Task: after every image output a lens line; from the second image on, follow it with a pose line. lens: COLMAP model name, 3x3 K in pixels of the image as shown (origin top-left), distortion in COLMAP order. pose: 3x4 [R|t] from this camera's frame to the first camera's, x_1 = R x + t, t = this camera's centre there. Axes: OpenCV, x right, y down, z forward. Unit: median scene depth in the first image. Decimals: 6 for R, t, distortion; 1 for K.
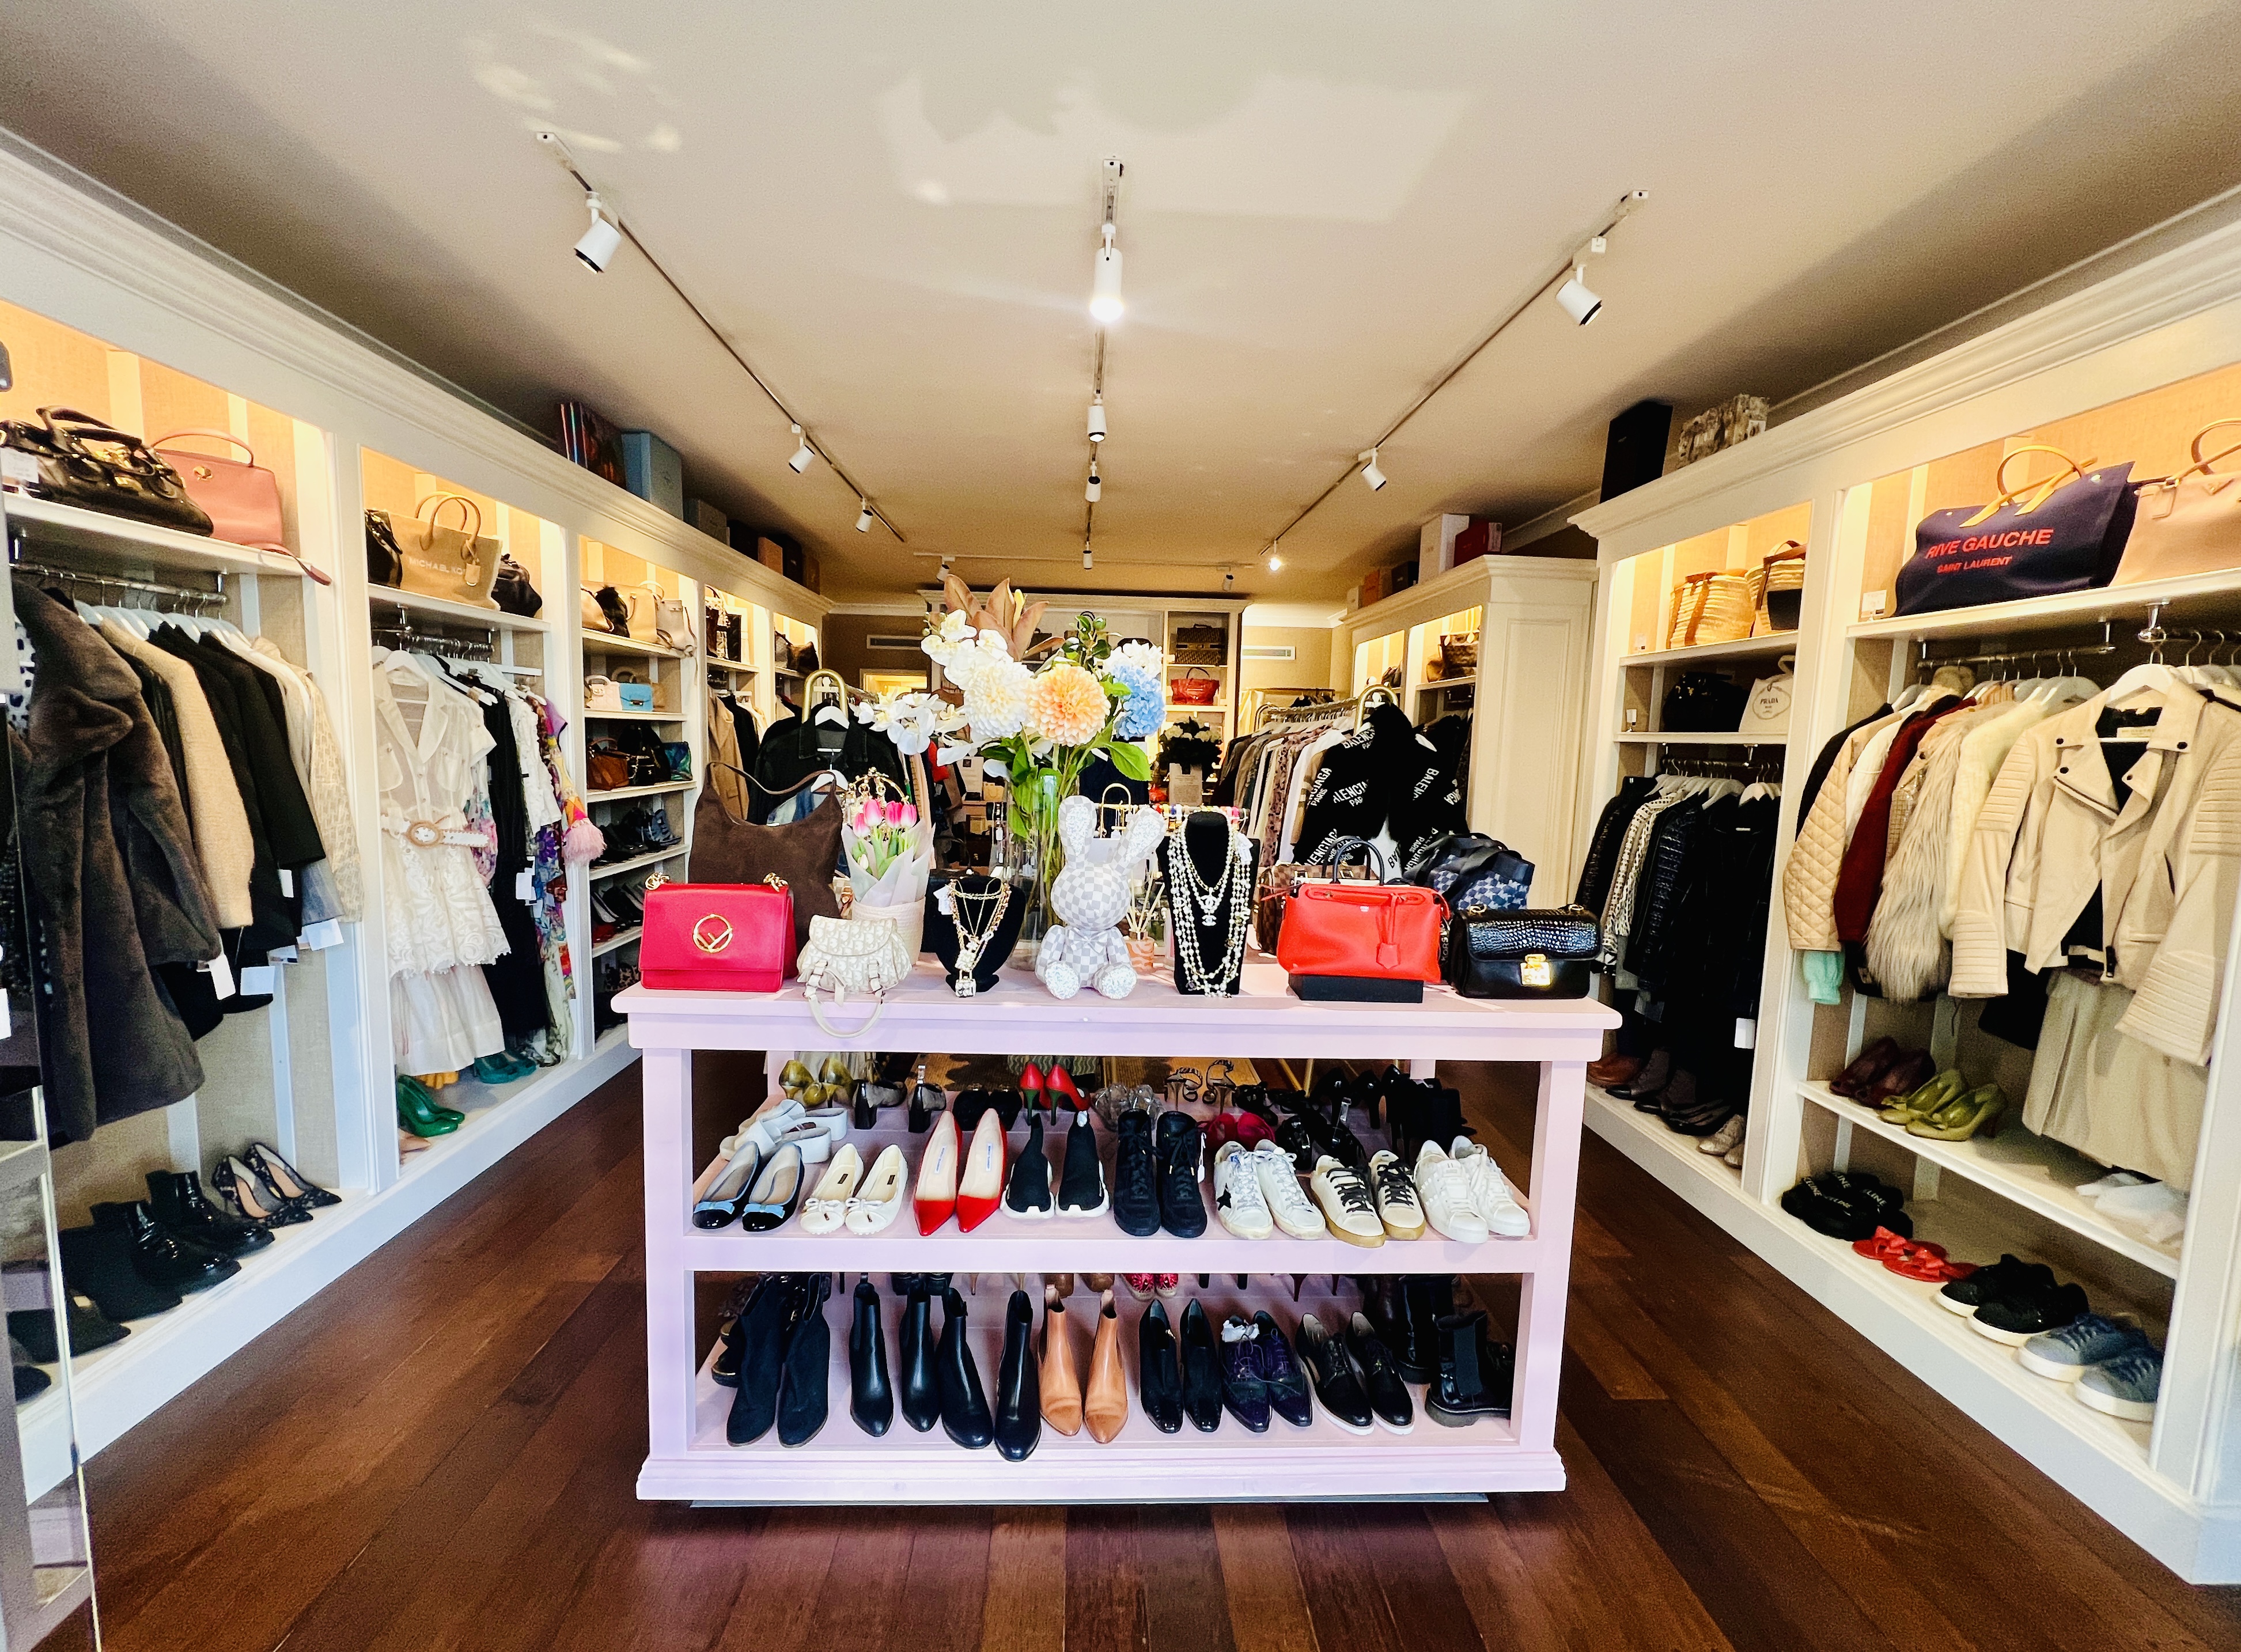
lens RADIAL K [[957.1, 0, 1120.5], [0, 957.1, 826.0], [0, 0, 1]] dist [-0.002078, -0.000062]
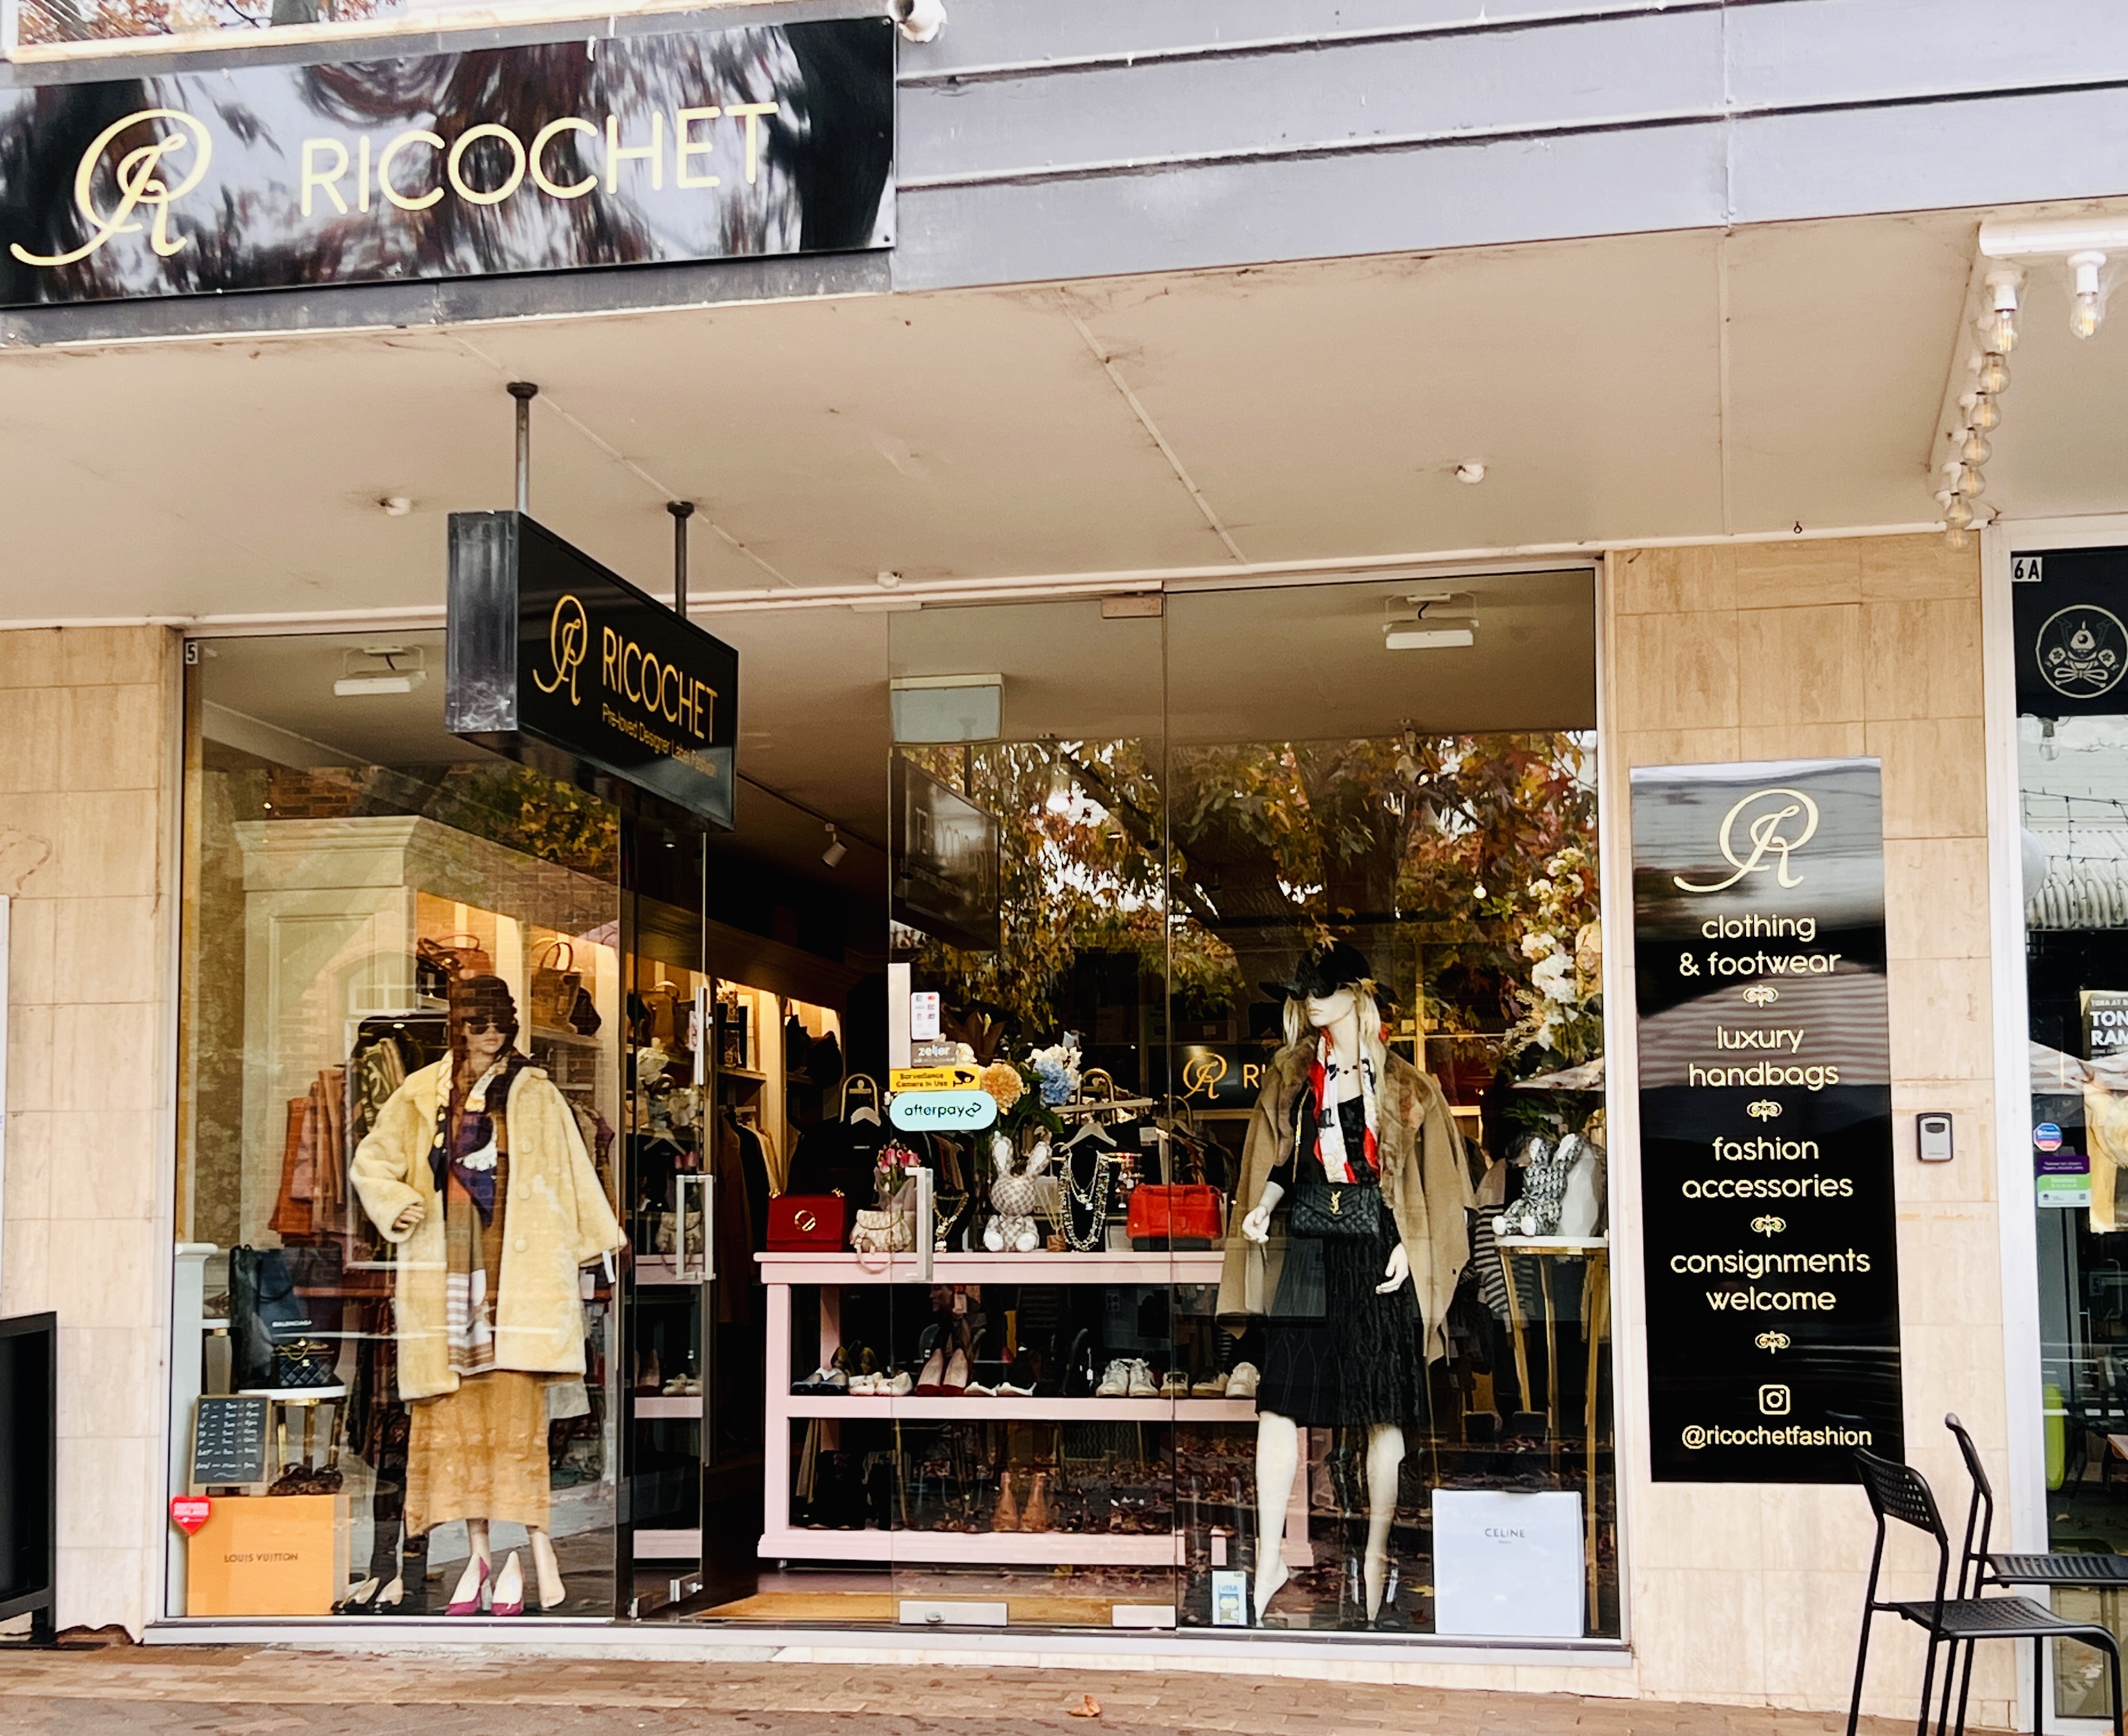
lens RADIAL K [[3462.9, 0, 1064.0], [0, 3462.9, 868.0], [0, 0, 1]] dist [0.242912, 0.009340]
pose [[0.973530, -0.057593, -0.221185, 1.385927], [0.009560, 0.977146, -0.212353, 0.776564], [0.228360, 0.204618, 0.951832, -4.746792]]
